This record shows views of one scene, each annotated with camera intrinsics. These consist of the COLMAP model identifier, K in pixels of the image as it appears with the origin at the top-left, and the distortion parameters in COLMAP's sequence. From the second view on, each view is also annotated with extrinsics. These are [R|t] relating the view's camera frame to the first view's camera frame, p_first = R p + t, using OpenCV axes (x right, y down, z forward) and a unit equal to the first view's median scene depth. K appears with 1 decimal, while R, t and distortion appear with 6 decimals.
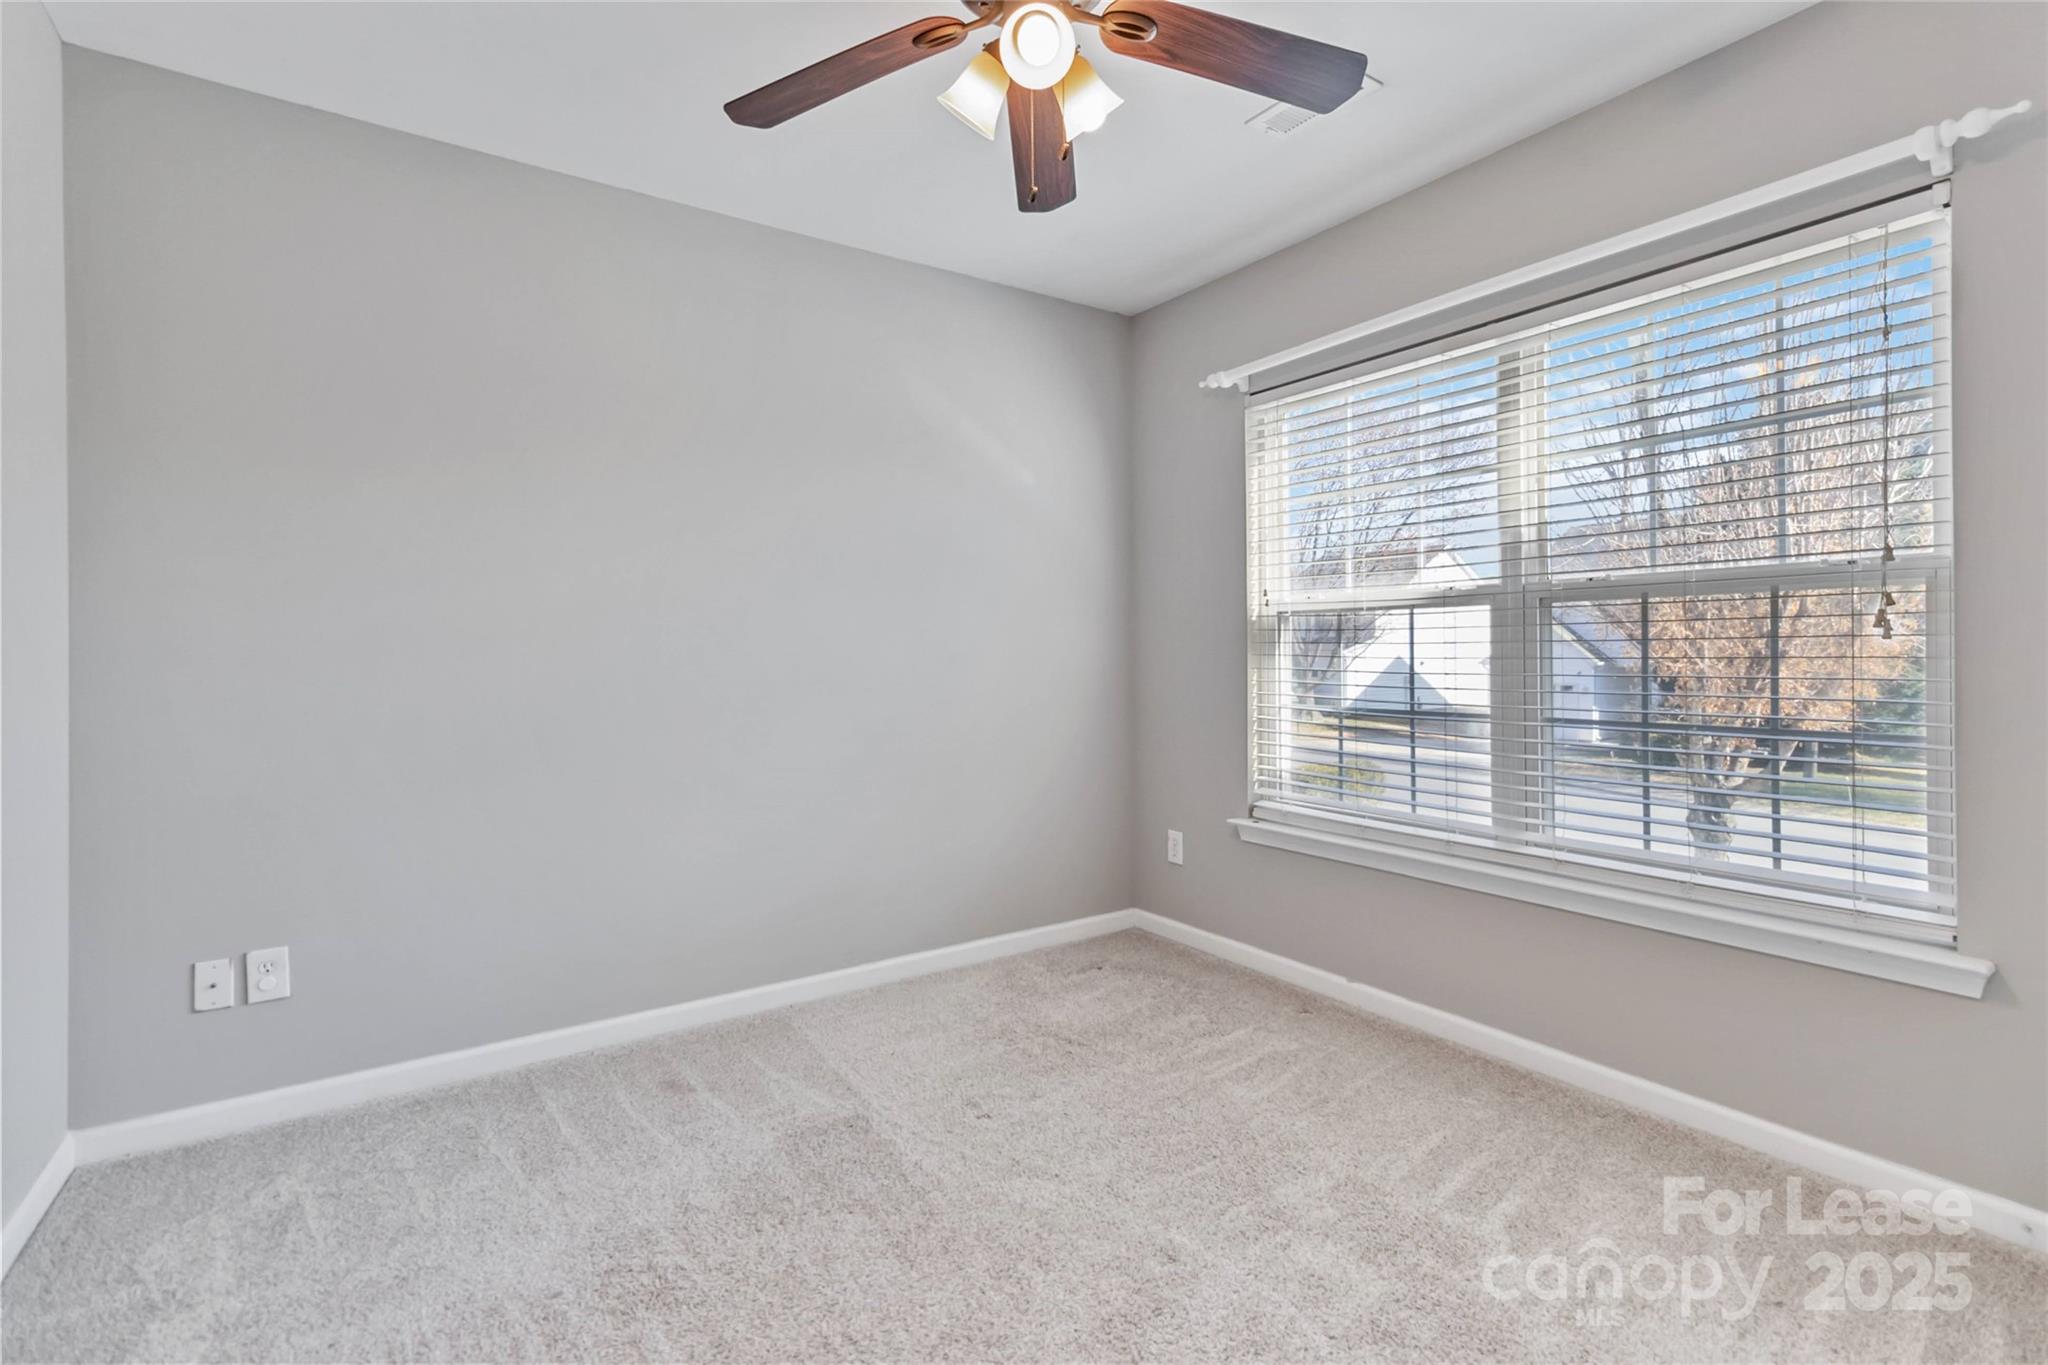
lens RADIAL K [[947.1, 0, 1029.0], [0, 947.1, 667.8], [0, 0, 1]] dist [-0.001711, -0.000026]
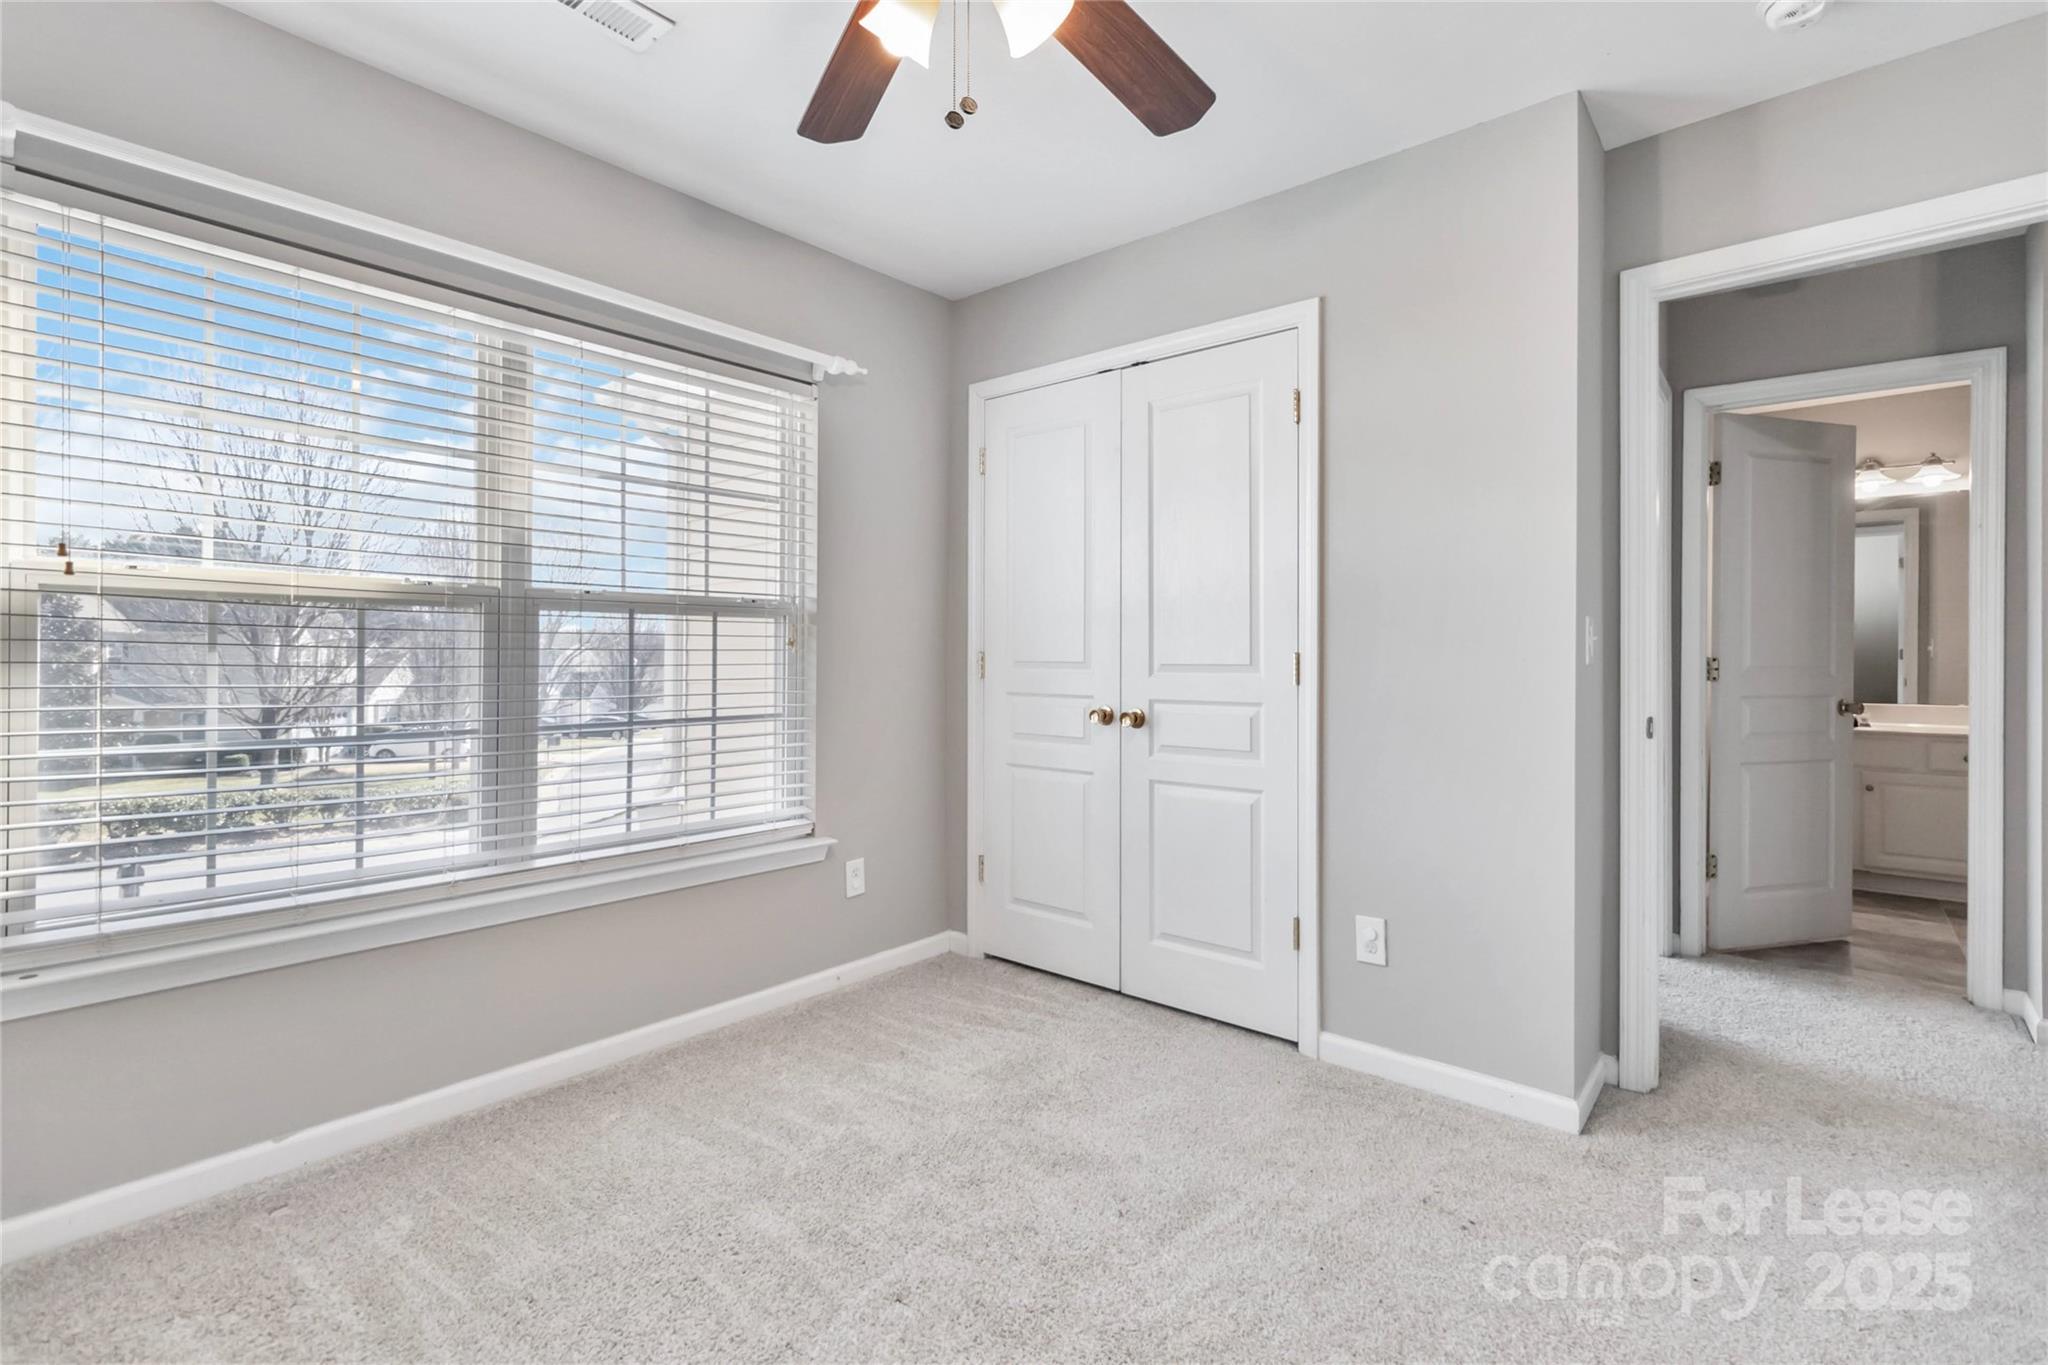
lens RADIAL K [[947.1, 0, 1038.5], [0, 947.1, 667.8], [0, 0, 1]] dist [-0.001711, -0.000026]
pose [[-0.287730, -0.008851, 0.957671, -0.551509], [0.008305, 0.999897, 0.011736, -0.016189], [-0.957675, 0.011330, -0.287627, 0.781279]]
